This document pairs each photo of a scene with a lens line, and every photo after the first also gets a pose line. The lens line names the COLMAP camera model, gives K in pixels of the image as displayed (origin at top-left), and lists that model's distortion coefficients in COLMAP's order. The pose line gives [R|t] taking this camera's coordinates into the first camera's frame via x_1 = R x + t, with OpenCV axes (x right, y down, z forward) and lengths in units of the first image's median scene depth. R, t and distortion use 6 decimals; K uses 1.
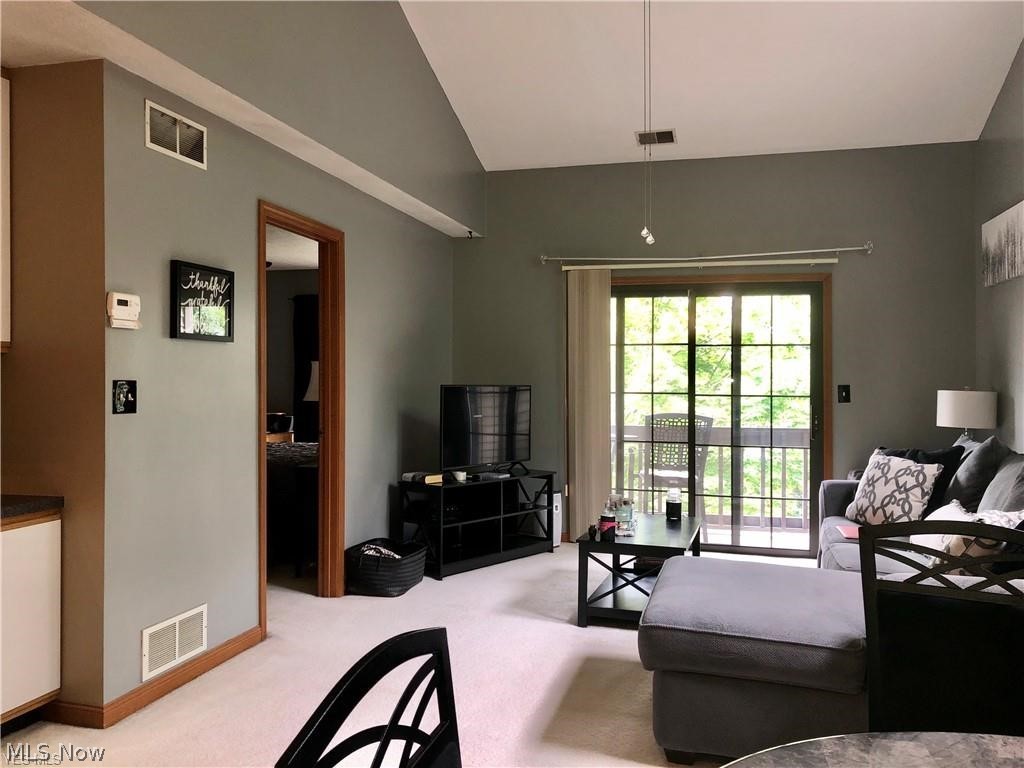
lens RADIAL K [[829.2, 0, 512.0], [0, 829.2, 384.0], [0, 0, 1]] dist [0.005902, -0.003458]
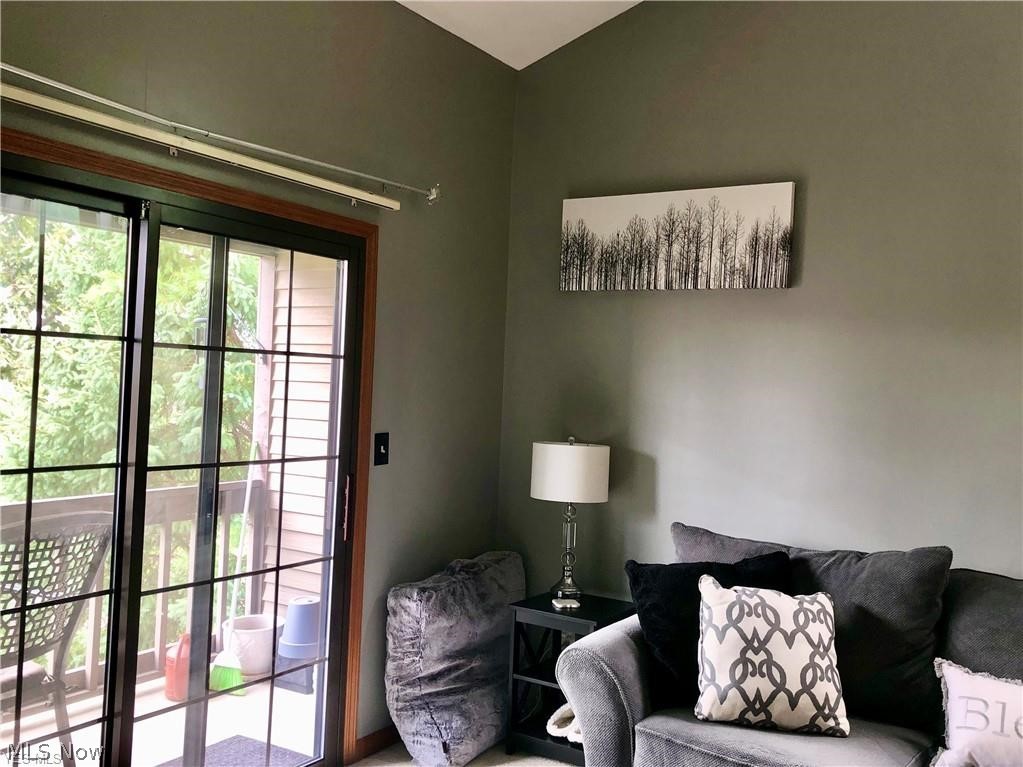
lens RADIAL K [[891.2, 0, 498.7], [0, 891.2, 380.2], [0, 0, 1]] dist [0.004088, 0.001611]
pose [[0.331393, 0.010332, 0.943436, -0.153951], [-0.035563, 0.999366, 0.001548, -0.042821], [-0.942822, -0.034065, 0.331551, 0.833005]]
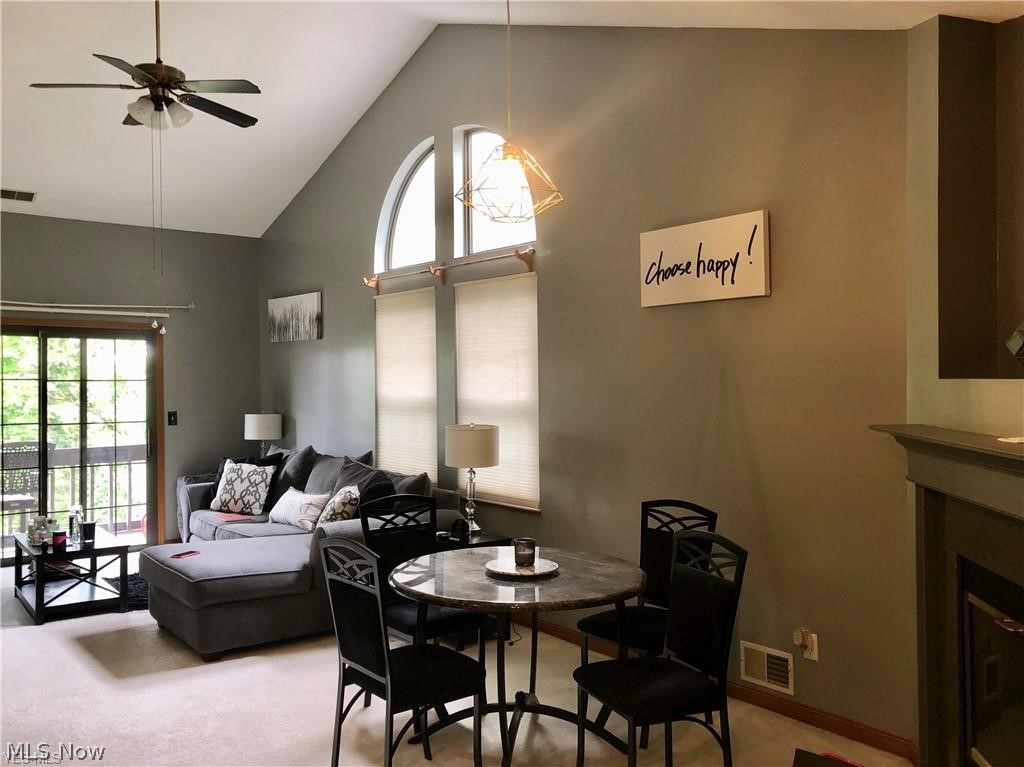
lens RADIAL K [[851.9, 0, 512.0], [0, 851.9, 383.5], [0, 0, 1]] dist [-0.003551, -0.003380]
pose [[0.587832, -0.009664, 0.808925, -0.410978], [0.013131, 0.999911, 0.002403, -0.044068], [-0.808876, 0.009209, 0.587907, -0.234895]]
